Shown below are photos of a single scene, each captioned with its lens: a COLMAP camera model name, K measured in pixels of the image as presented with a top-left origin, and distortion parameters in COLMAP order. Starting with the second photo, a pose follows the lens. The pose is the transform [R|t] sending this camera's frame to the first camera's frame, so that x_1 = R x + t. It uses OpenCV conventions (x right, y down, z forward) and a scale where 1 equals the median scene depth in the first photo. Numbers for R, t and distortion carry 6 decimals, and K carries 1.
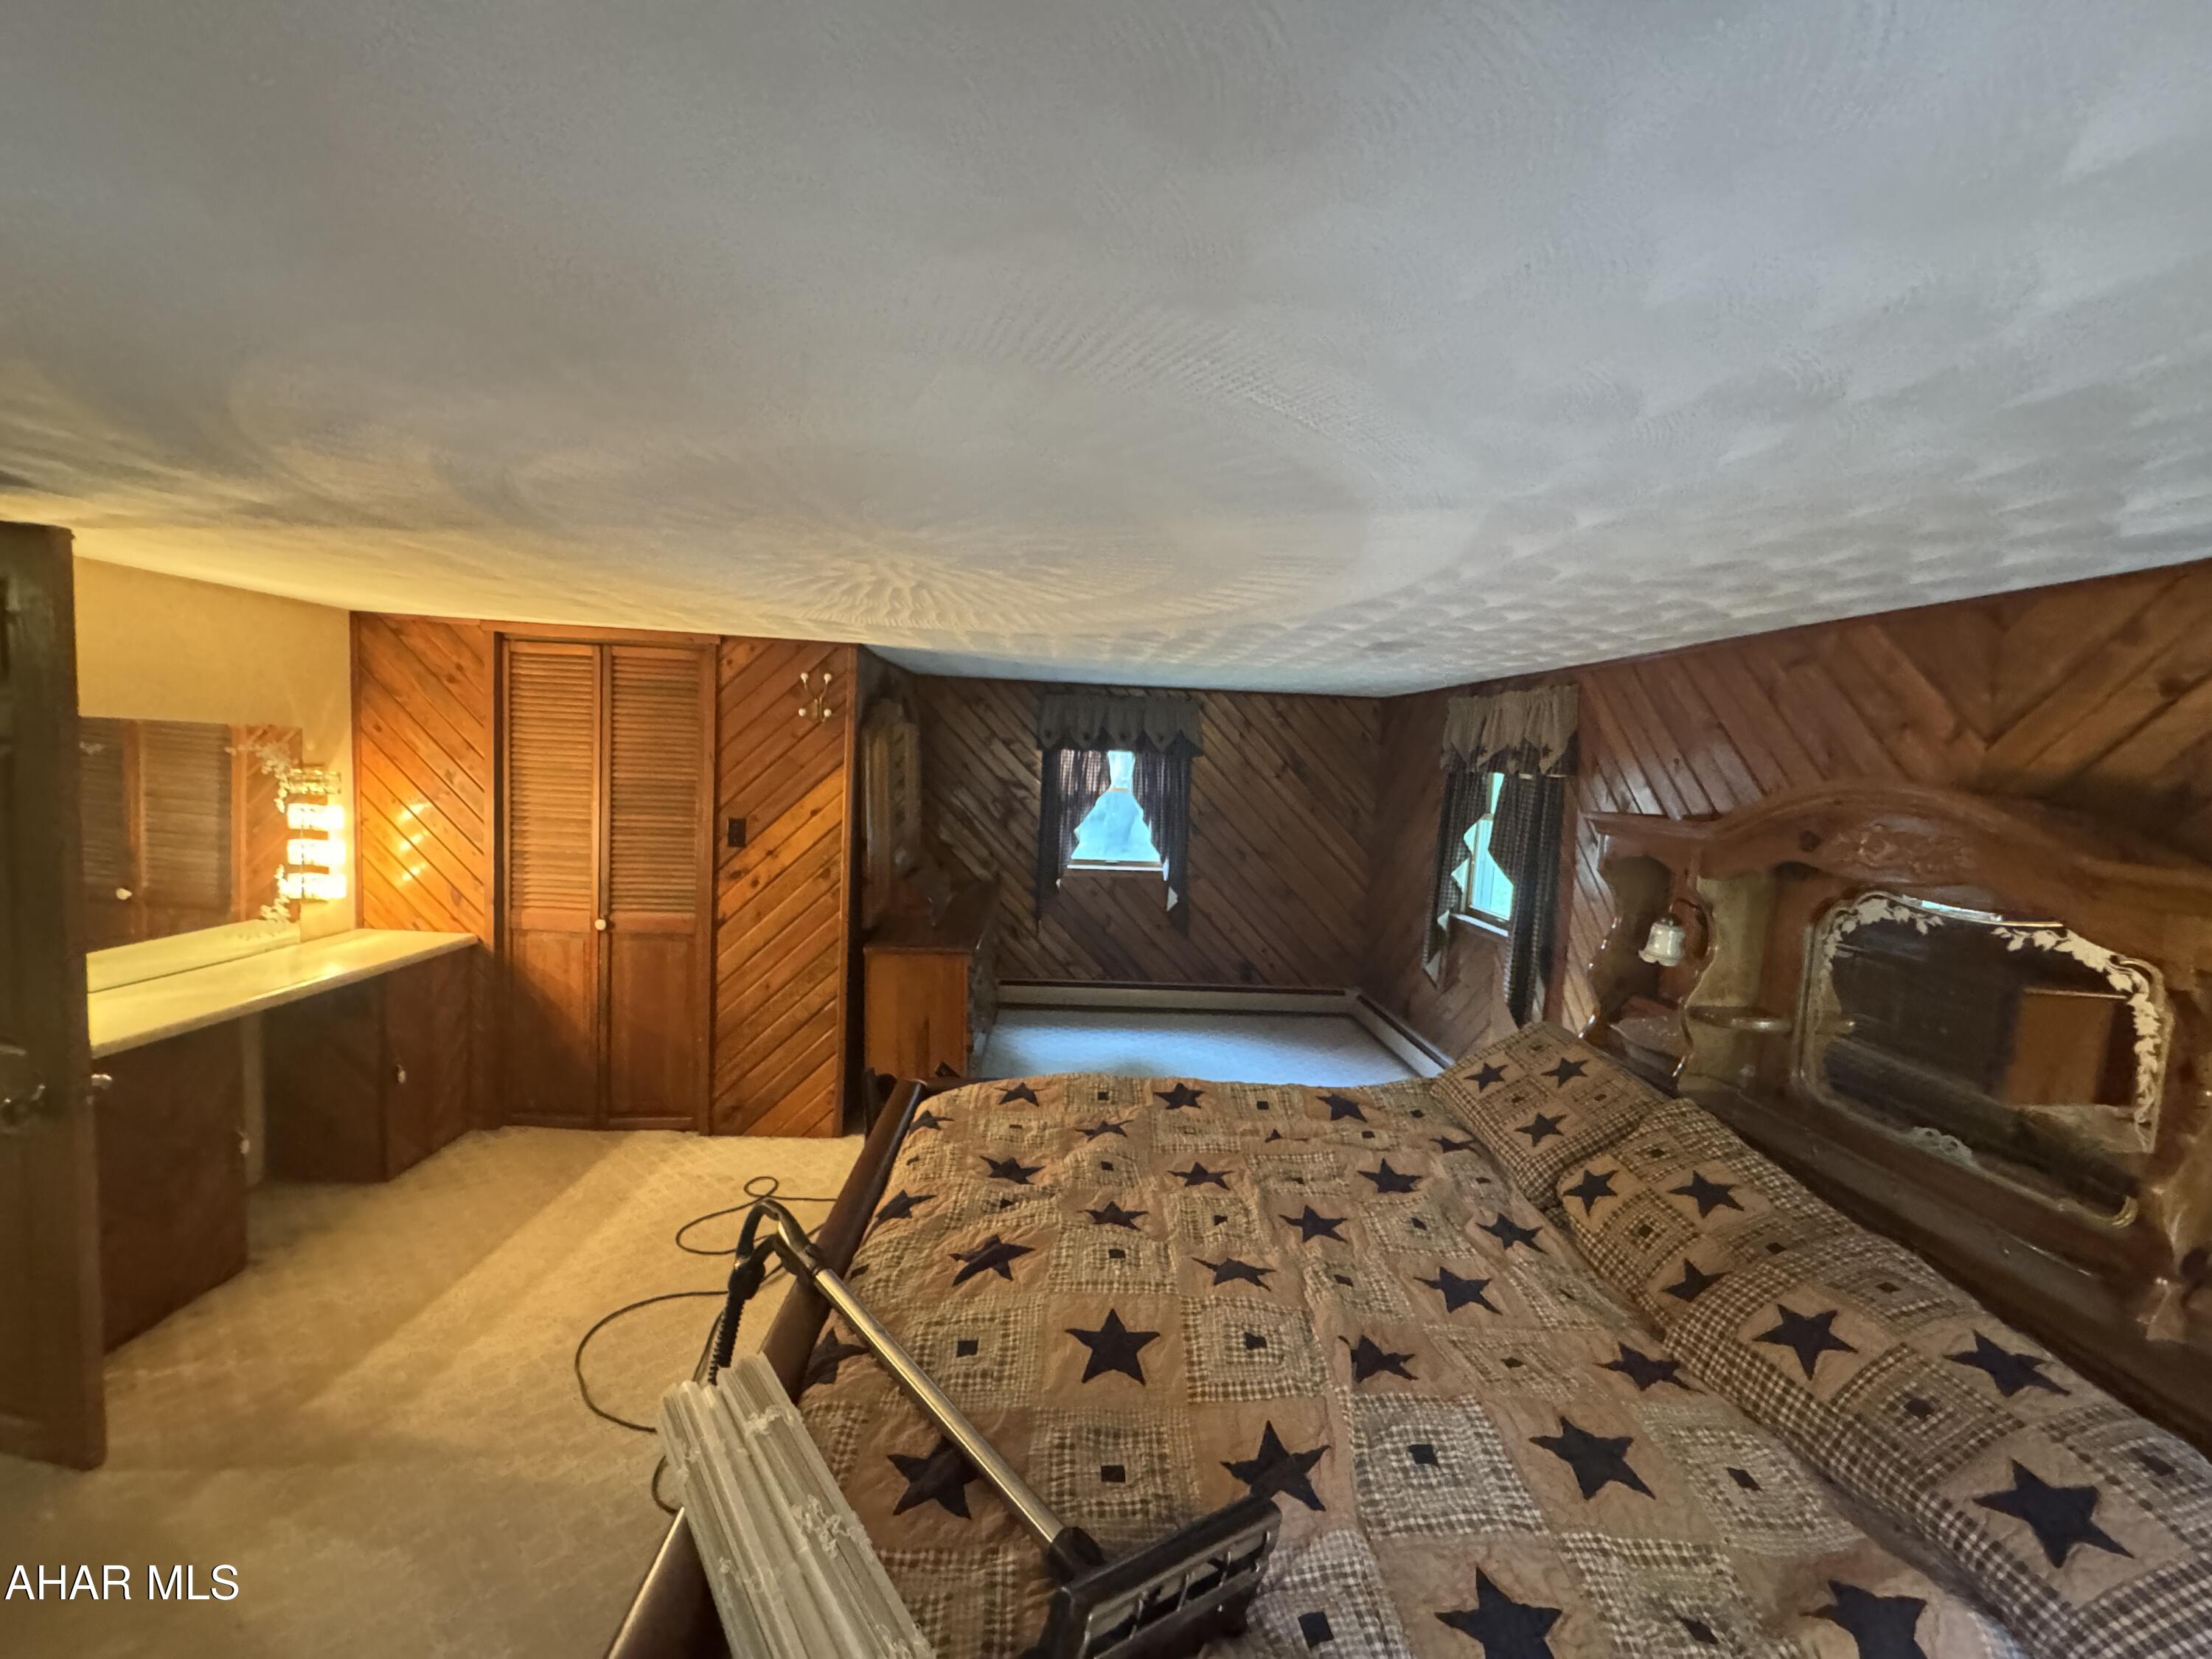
lens RADIAL K [[884.0, 0, 1104.8], [0, 884.0, 830.1], [0, 0, 1]] dist [-0.006619, 0.000637]
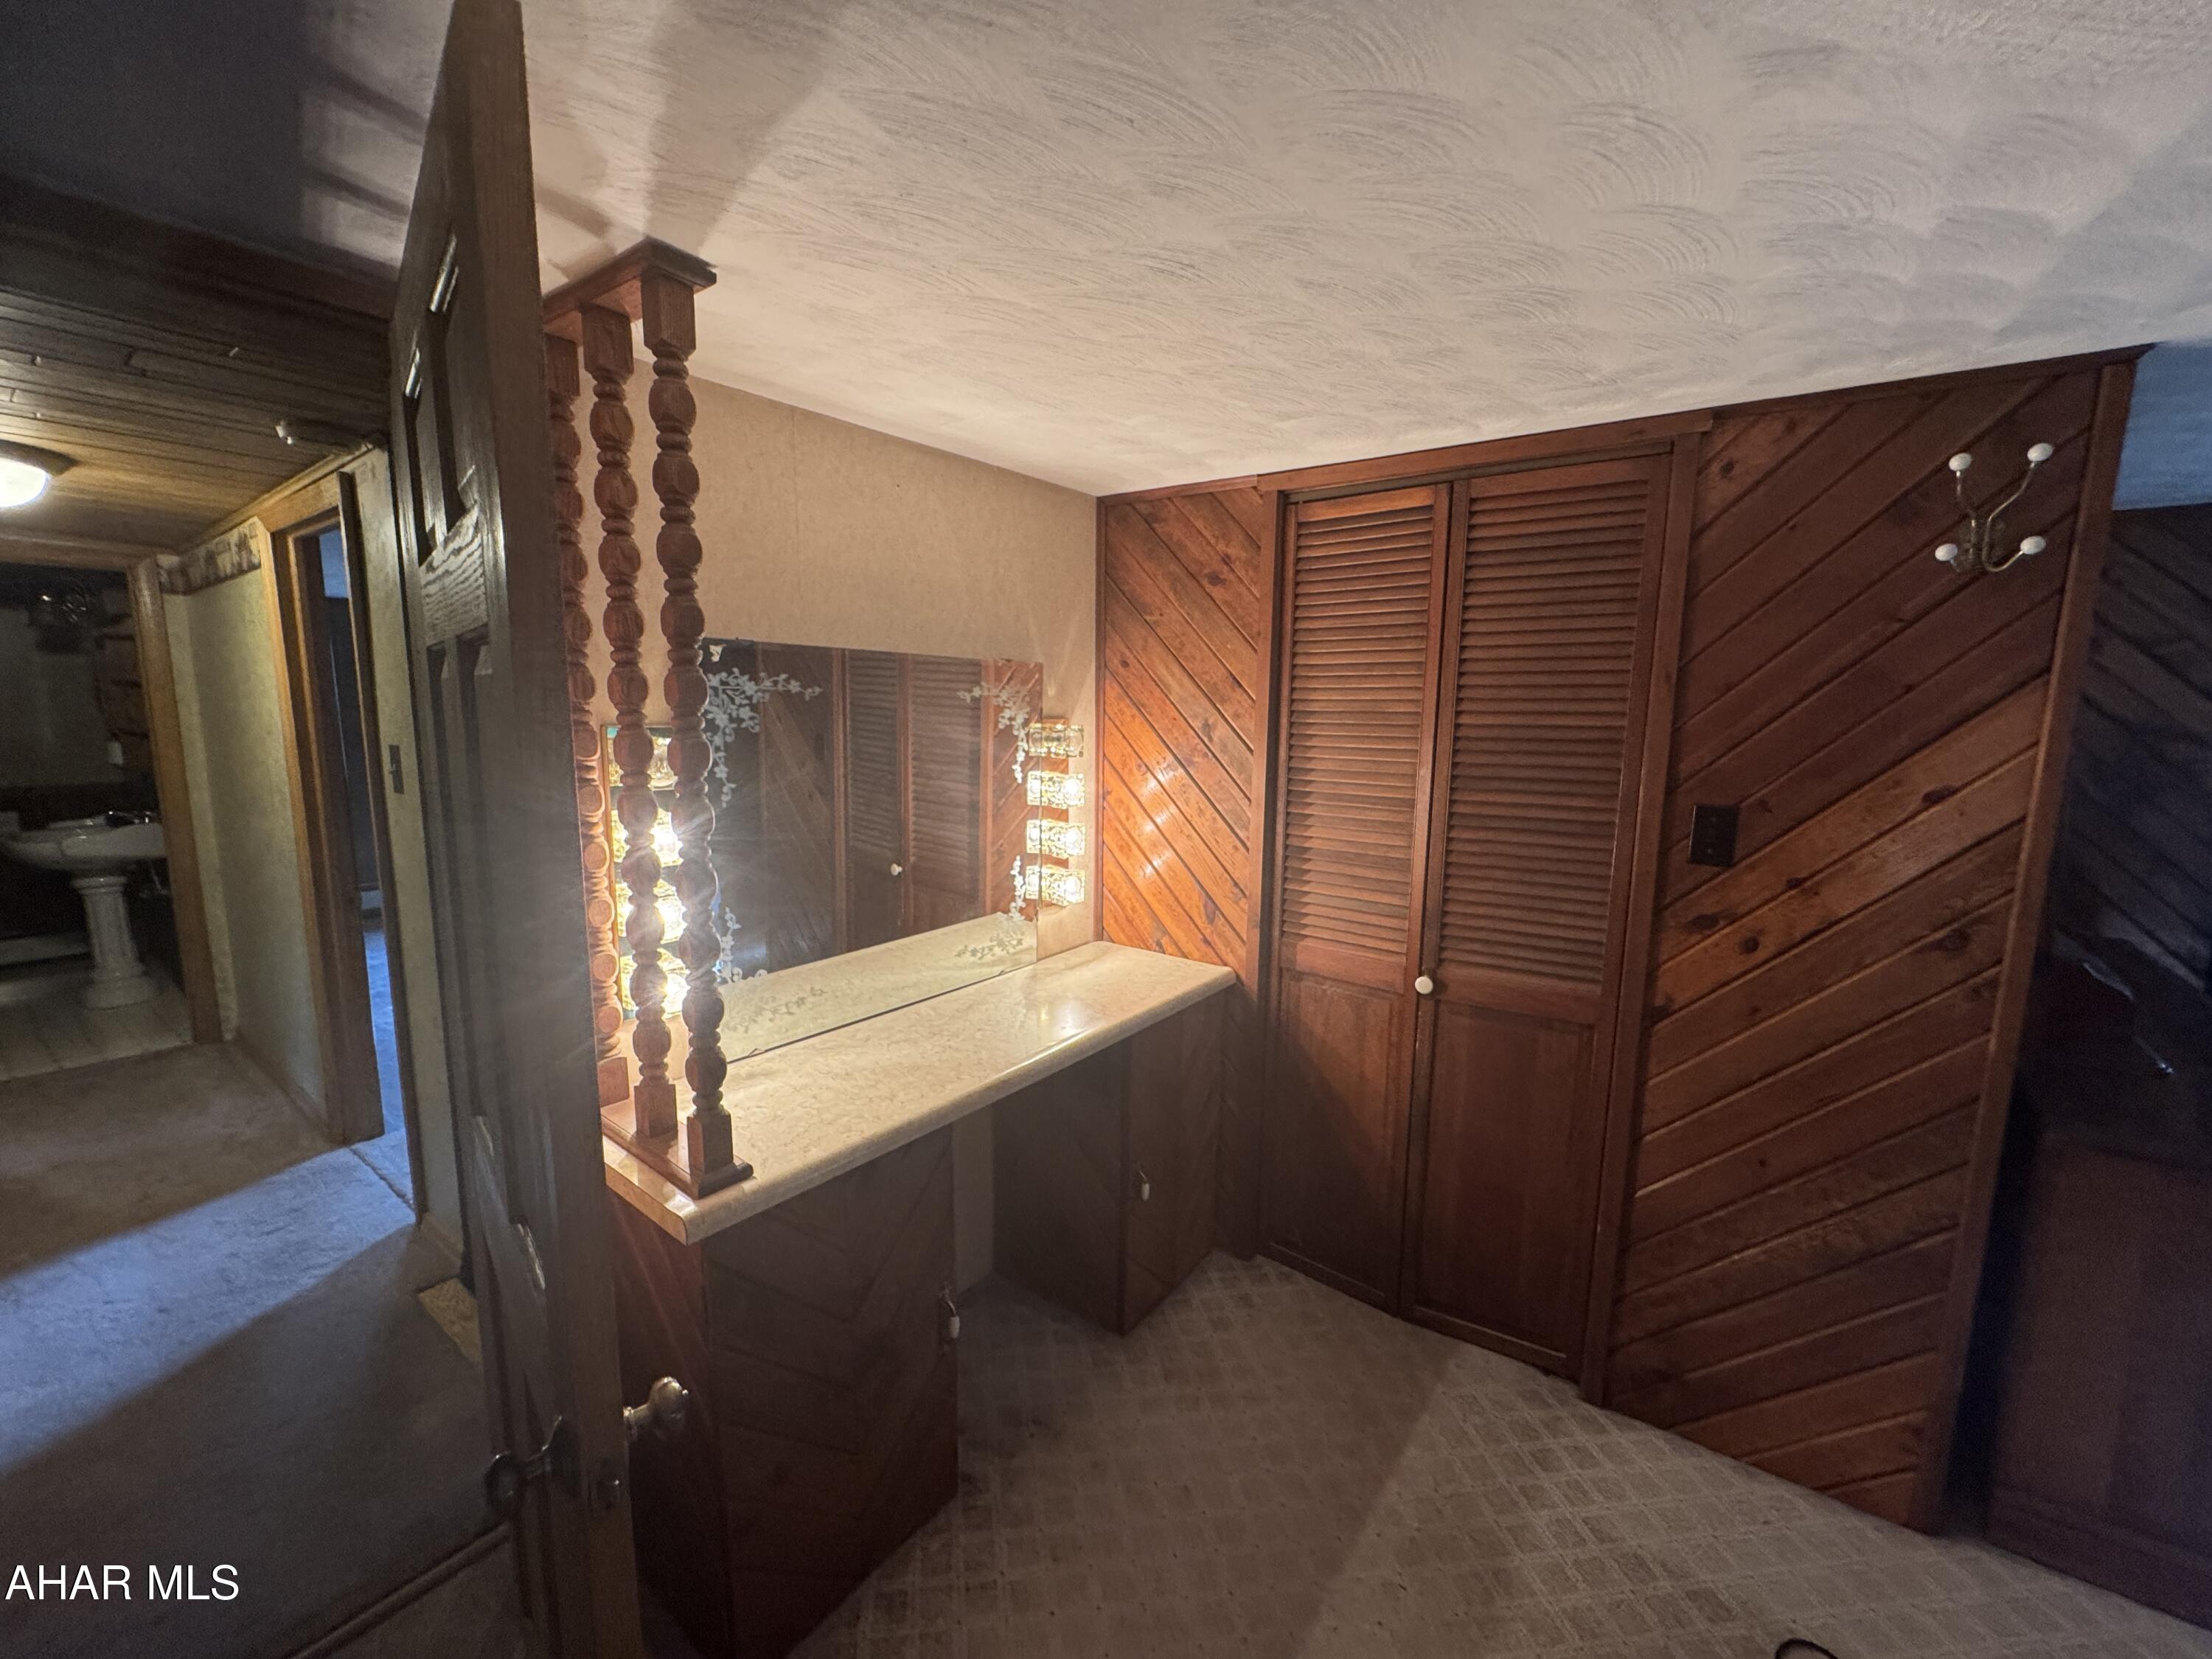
lens RADIAL K [[884.0, 0, 1107.6], [0, 884.0, 832.5], [0, 0, 1]] dist [-0.006619, 0.000637]
pose [[0.774547, 0.049926, -0.630543, -0.377300], [-0.020270, 0.998327, 0.054147, -0.018134], [0.632191, -0.029158, 0.774264, 0.432998]]
